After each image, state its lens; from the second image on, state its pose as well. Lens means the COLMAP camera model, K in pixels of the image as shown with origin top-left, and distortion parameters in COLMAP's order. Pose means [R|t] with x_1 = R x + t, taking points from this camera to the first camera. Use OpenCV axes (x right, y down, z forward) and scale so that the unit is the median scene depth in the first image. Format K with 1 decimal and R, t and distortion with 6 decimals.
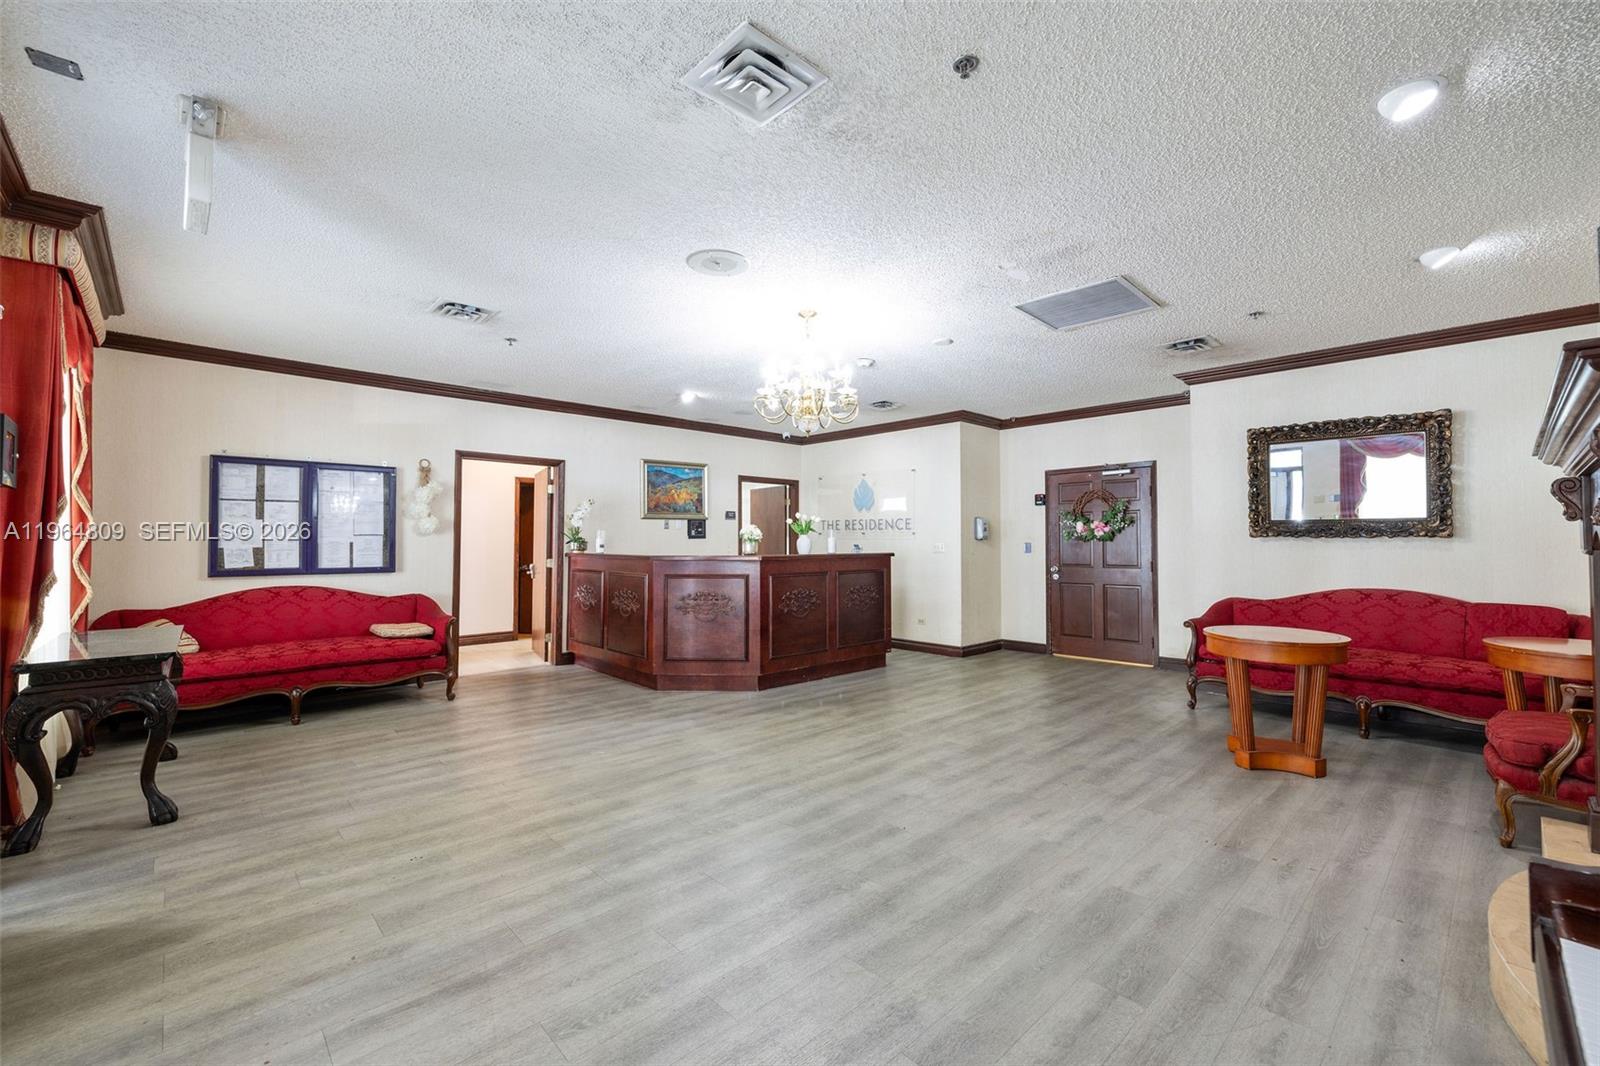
lens RADIAL K [[689.3, 0, 804.8], [0, 689.3, 549.9], [0, 0, 1]] dist [-0.001834, -0.000066]
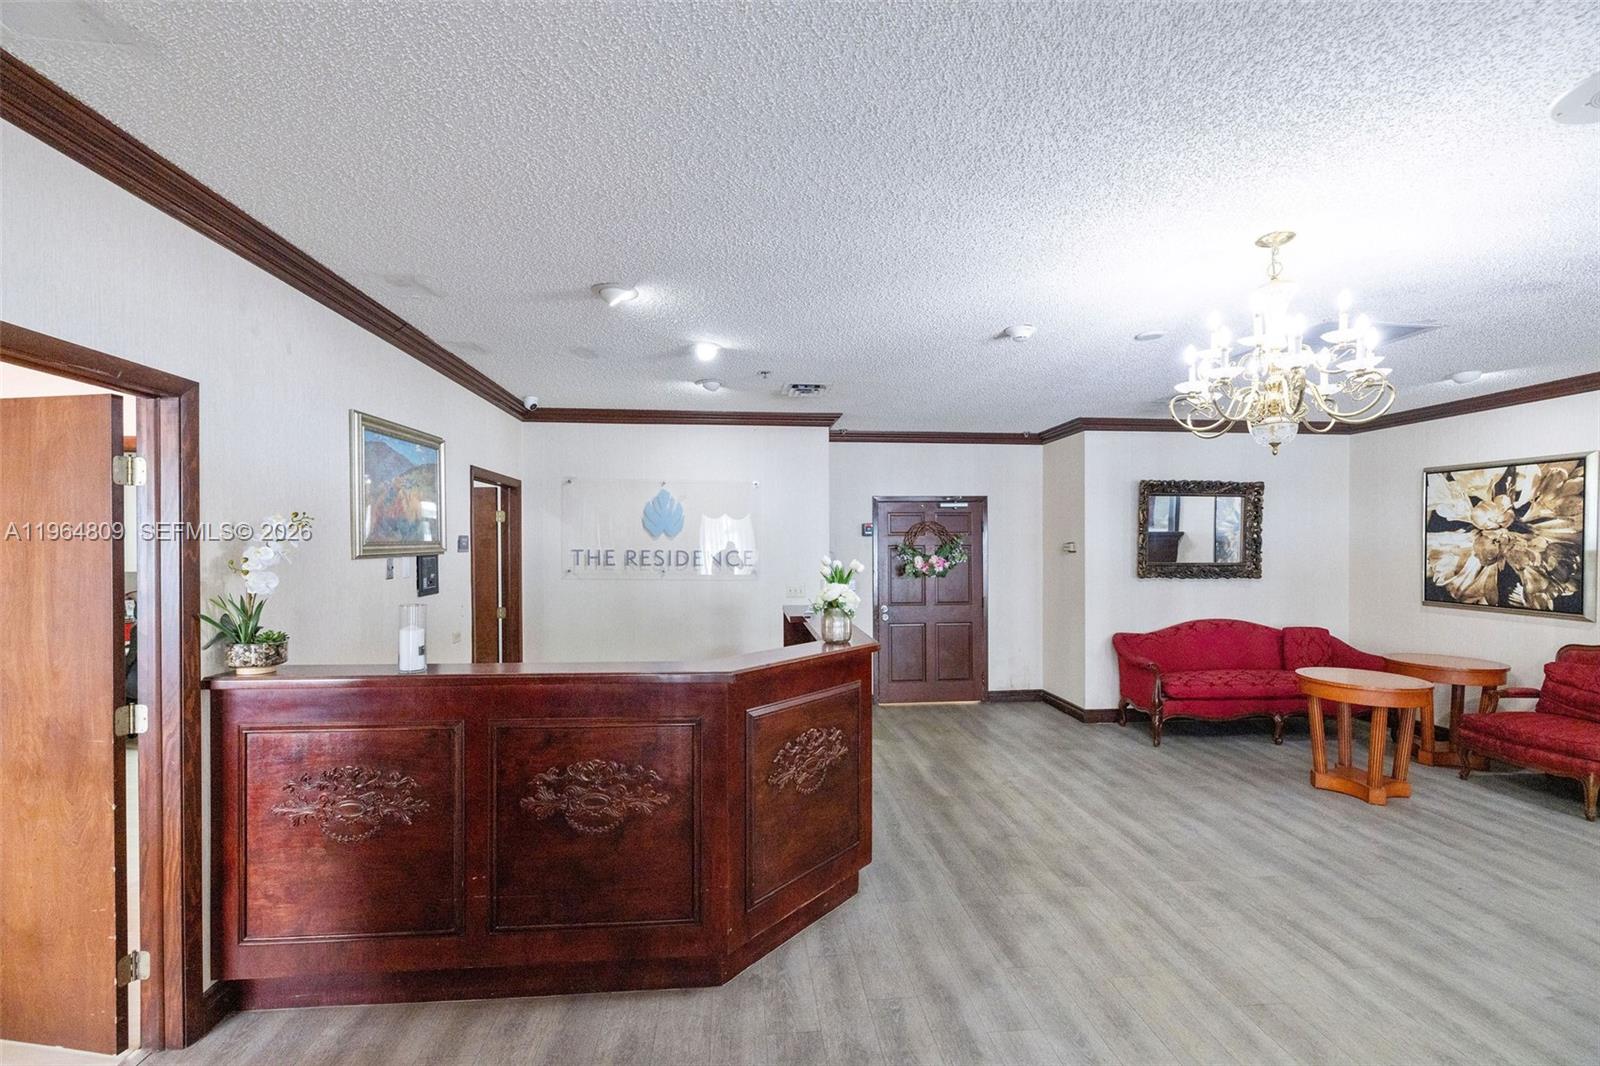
lens RADIAL K [[689.3, 0, 804.8], [0, 689.3, 549.9], [0, 0, 1]] dist [-0.001834, -0.000066]
pose [[0.606364, -0.003604, 0.795179, -0.582887], [0.007612, 0.999970, -0.001272, -0.069136], [-0.795151, 0.006824, 0.606373, 0.792896]]
